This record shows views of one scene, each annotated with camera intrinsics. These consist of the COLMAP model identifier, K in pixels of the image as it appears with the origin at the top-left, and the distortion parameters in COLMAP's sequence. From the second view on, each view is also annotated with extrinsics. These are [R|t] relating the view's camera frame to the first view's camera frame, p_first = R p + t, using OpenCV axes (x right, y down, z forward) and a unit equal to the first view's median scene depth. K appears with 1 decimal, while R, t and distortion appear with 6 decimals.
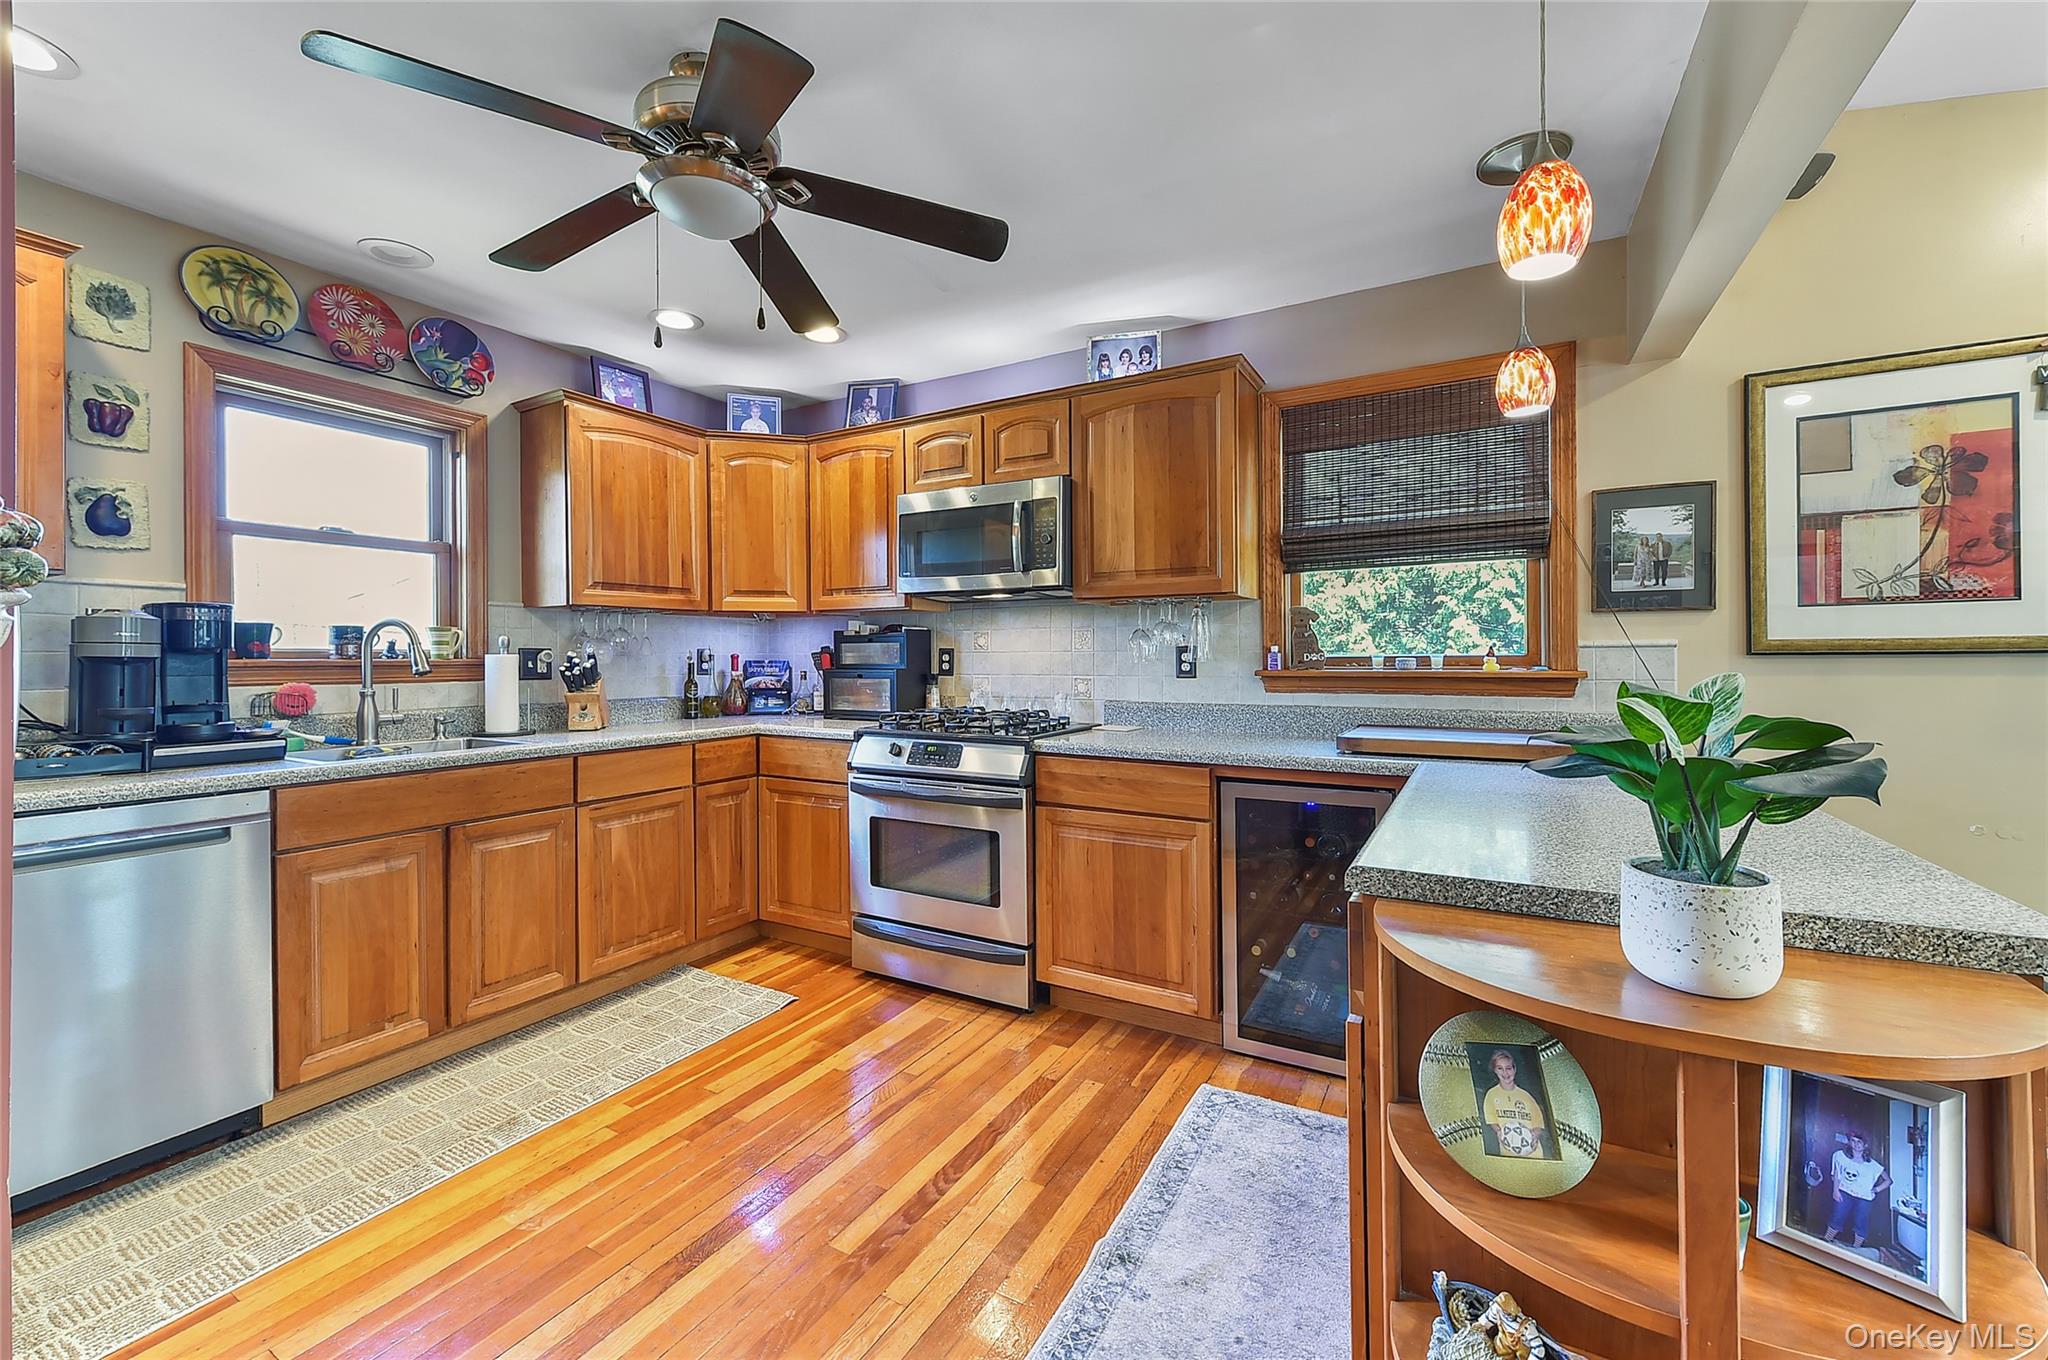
lens RADIAL K [[808.6, 0, 1035.2], [0, 808.6, 660.5], [0, 0, 1]] dist [0.002477, -0.001105]
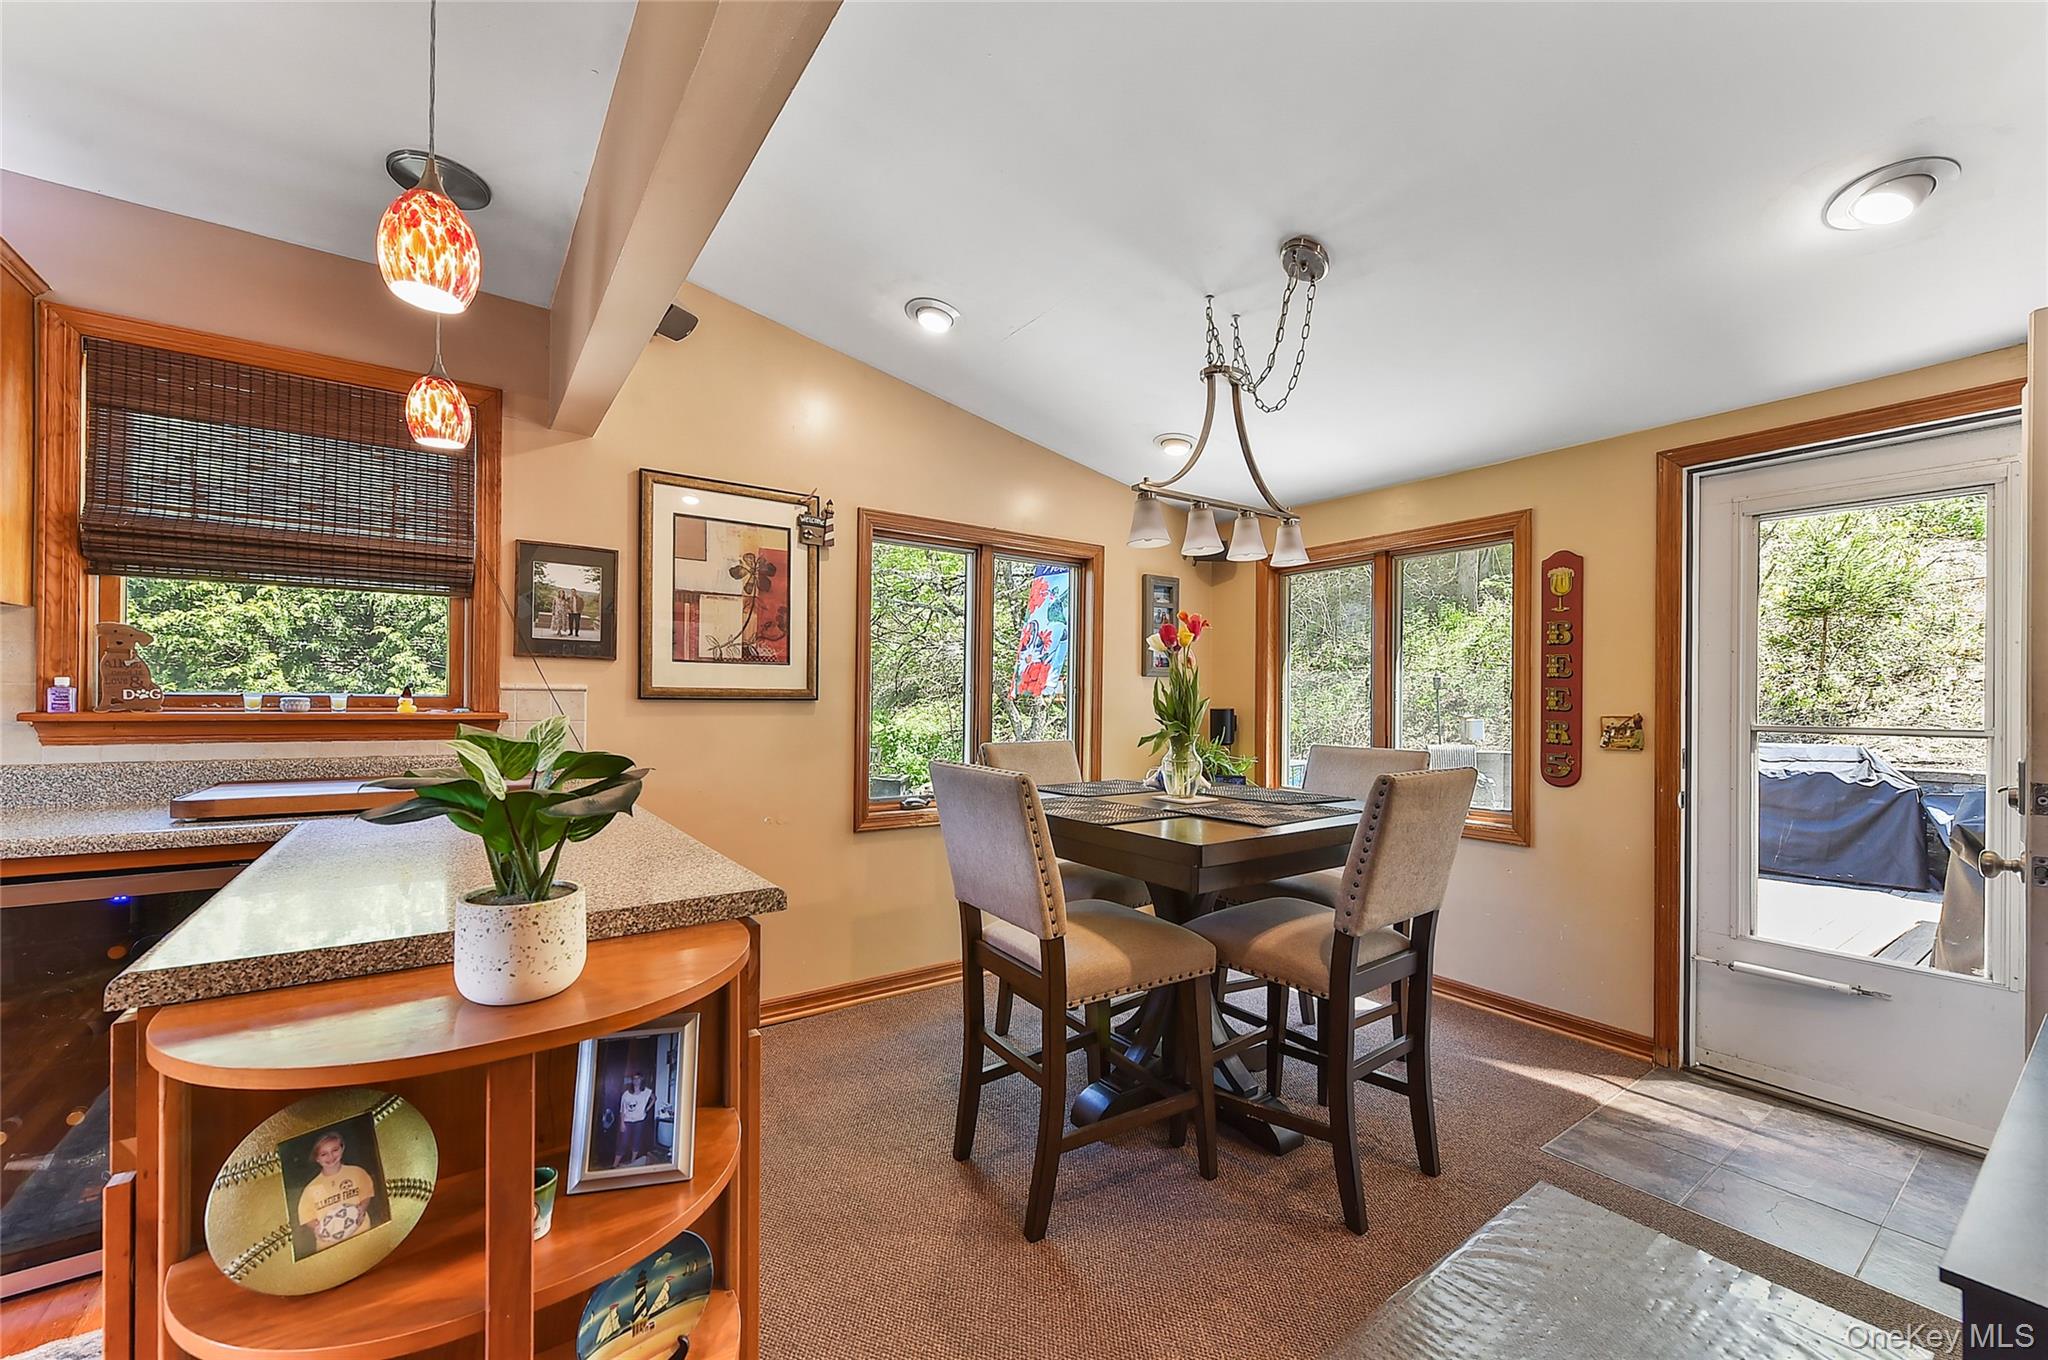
lens RADIAL K [[808.6, 0, 1018.7], [0, 808.6, 698.3], [0, 0, 1]] dist [0.002477, -0.001105]
pose [[0.431587, 0.013924, 0.901964, 0.032608], [-0.010199, 0.999892, -0.010555, -0.001197], [-0.902014, -0.004644, 0.431682, -0.031458]]
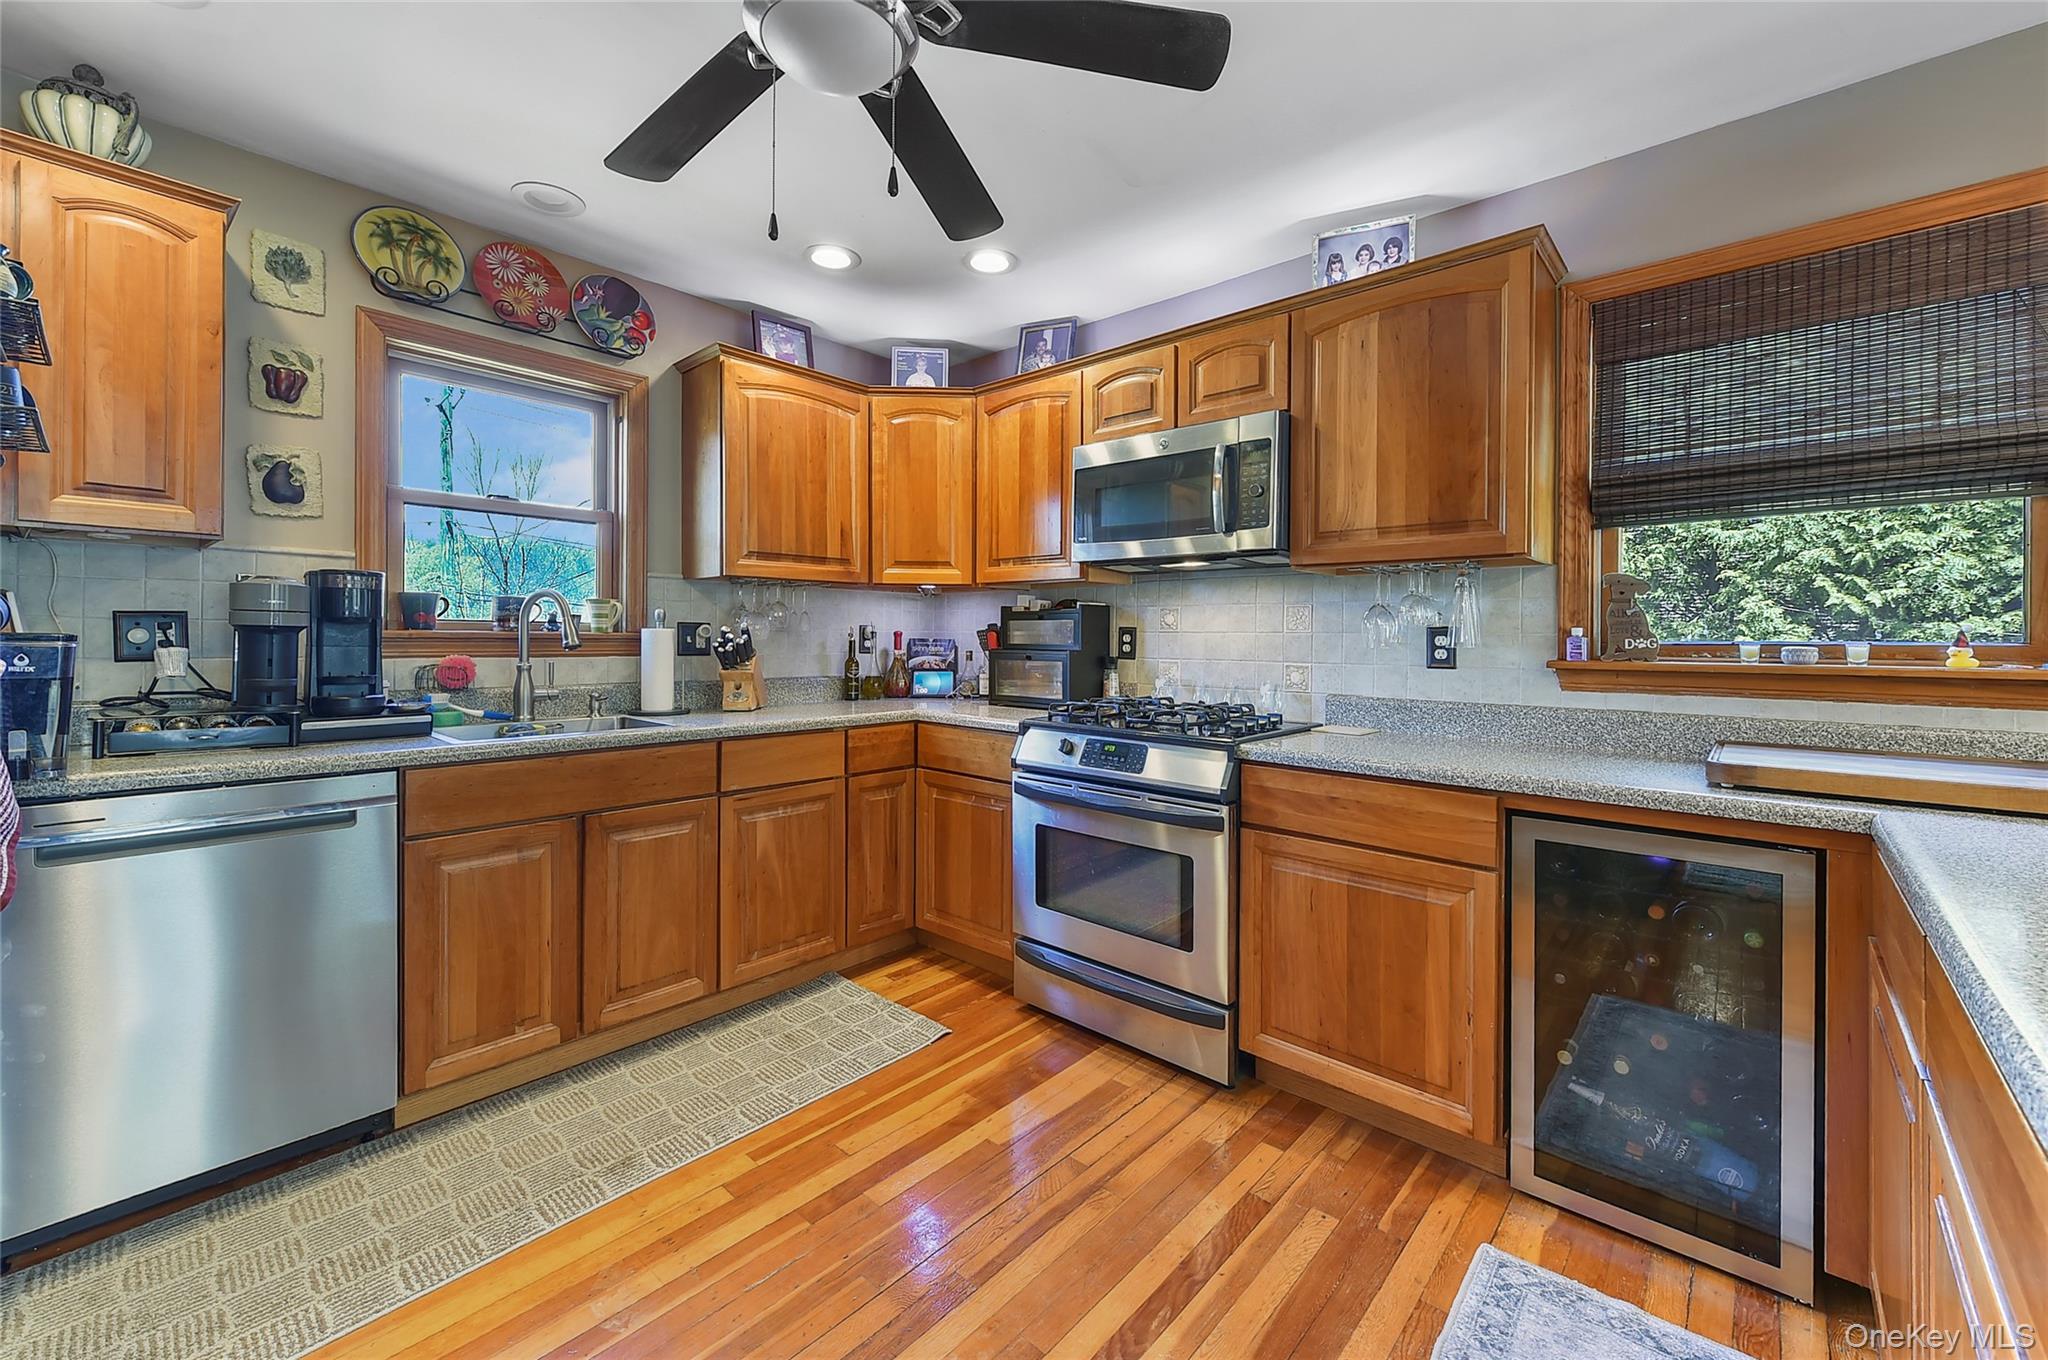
lens RADIAL K [[808.6, 0, 1033.0], [0, 808.6, 643.7], [0, 0, 1]] dist [0.002477, -0.001105]
pose [[0.976056, 0.014266, -0.217050, -0.031531], [-0.013639, 0.999897, 0.004388, 0.000143], [0.217090, -0.001322, 0.976151, 0.208832]]
